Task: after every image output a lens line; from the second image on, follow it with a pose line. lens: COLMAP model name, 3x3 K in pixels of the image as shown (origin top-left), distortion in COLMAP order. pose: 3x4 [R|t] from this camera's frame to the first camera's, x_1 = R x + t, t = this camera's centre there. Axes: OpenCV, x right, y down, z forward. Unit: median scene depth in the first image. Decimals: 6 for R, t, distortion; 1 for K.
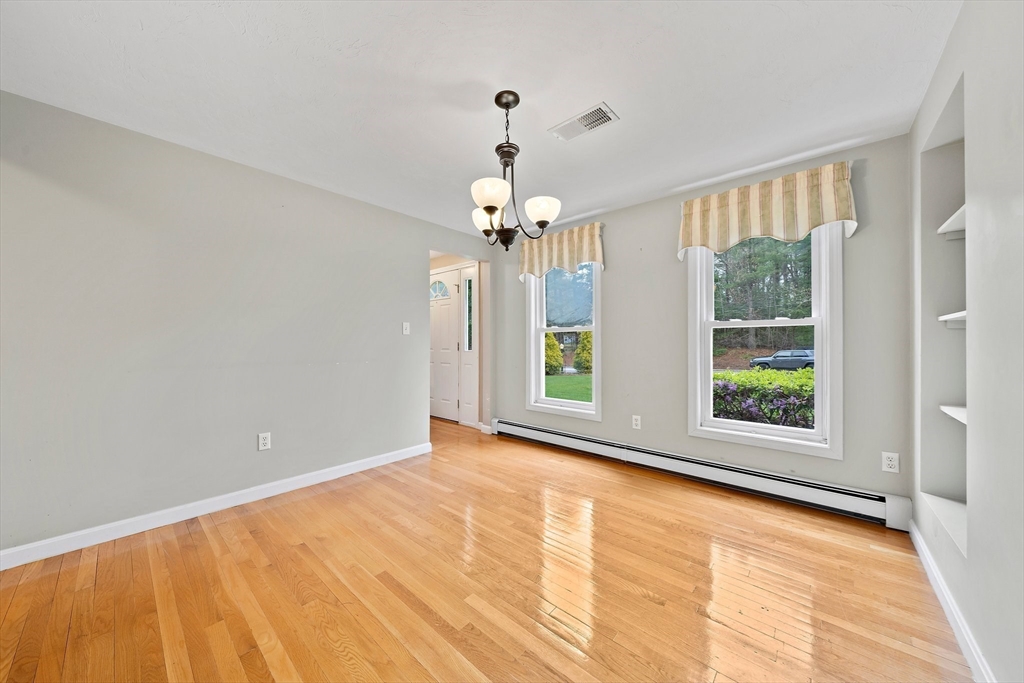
lens RADIAL K [[351.4, 0, 512.6], [0, 351.4, 347.9], [0, 0, 1]] dist [-0.006441, -0.000333]
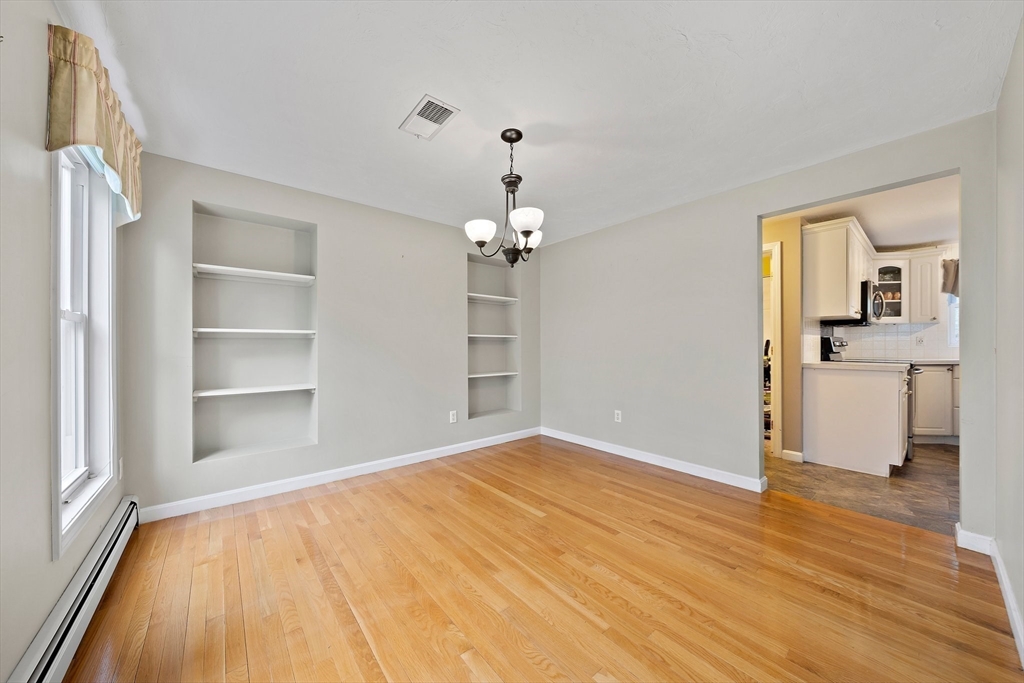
lens RADIAL K [[351.4, 0, 512.1], [0, 351.4, 344.4], [0, 0, 1]] dist [-0.006441, -0.000333]
pose [[-0.987994, 0.005479, 0.154395, -0.186431], [0.004165, 0.999952, -0.008831, -0.010999], [-0.154436, -0.008082, -0.987970, 2.043598]]
